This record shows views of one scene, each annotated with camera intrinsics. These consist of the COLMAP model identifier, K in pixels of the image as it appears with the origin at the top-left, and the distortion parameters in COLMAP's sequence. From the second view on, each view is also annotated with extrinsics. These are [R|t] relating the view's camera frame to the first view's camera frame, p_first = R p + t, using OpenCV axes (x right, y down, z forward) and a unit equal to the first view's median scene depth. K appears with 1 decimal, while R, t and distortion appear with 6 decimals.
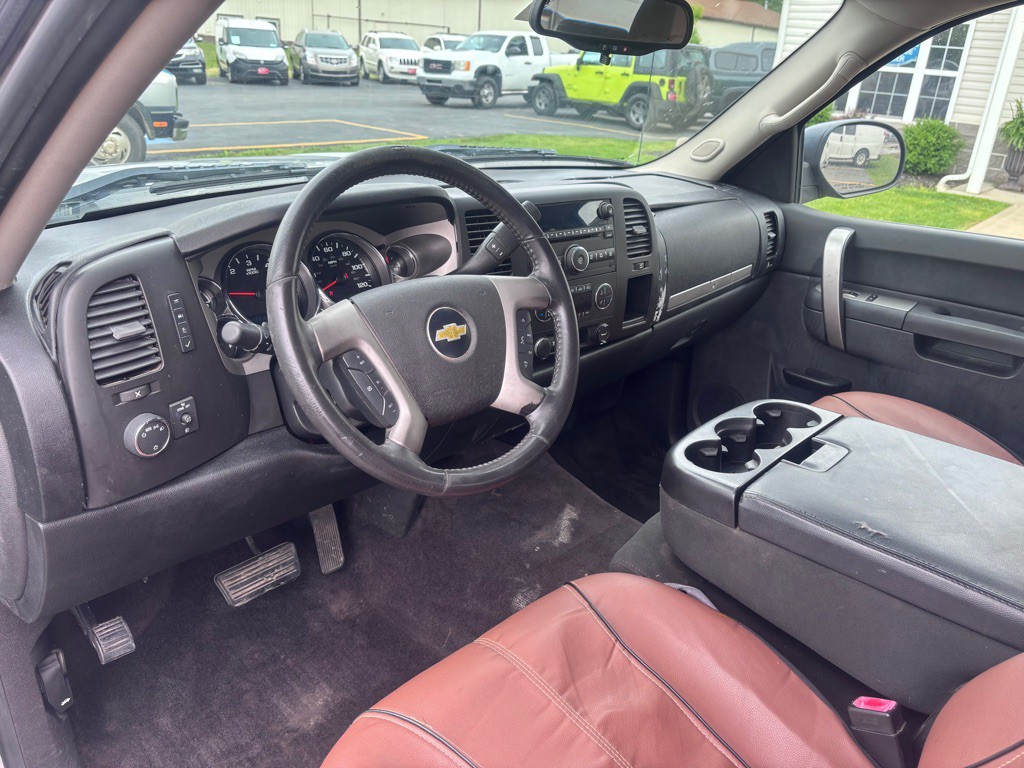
lens RADIAL K [[775.2, 0, 512.8], [0, 775.2, 379.7], [0, 0, 1]] dist [0.038749, -0.043262]
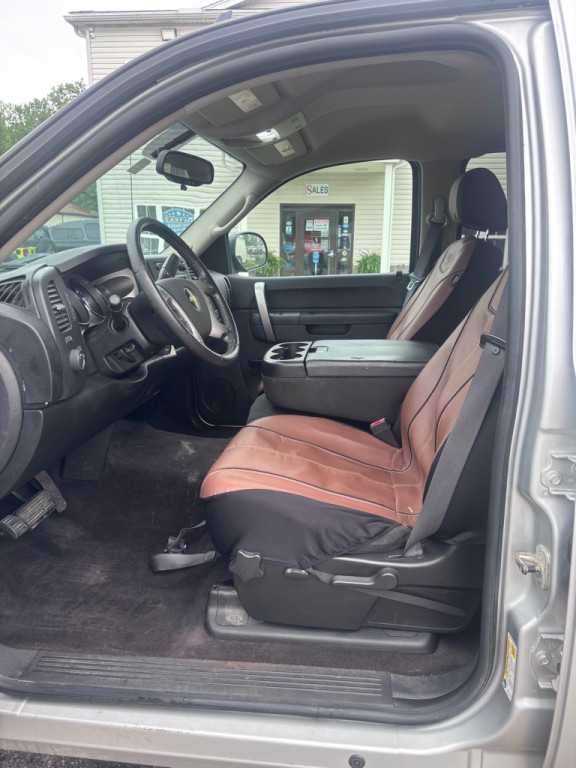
lens RADIAL K [[581.4, 0, 292.3], [0, 581.4, 389.0], [0, 0, 1]] dist [0.038749, -0.043262]
pose [[0.804297, -0.199342, 0.559794, -0.569762], [0.271147, 0.961379, -0.047230, 0.232980], [-0.528759, 0.189774, 0.827284, -0.310193]]
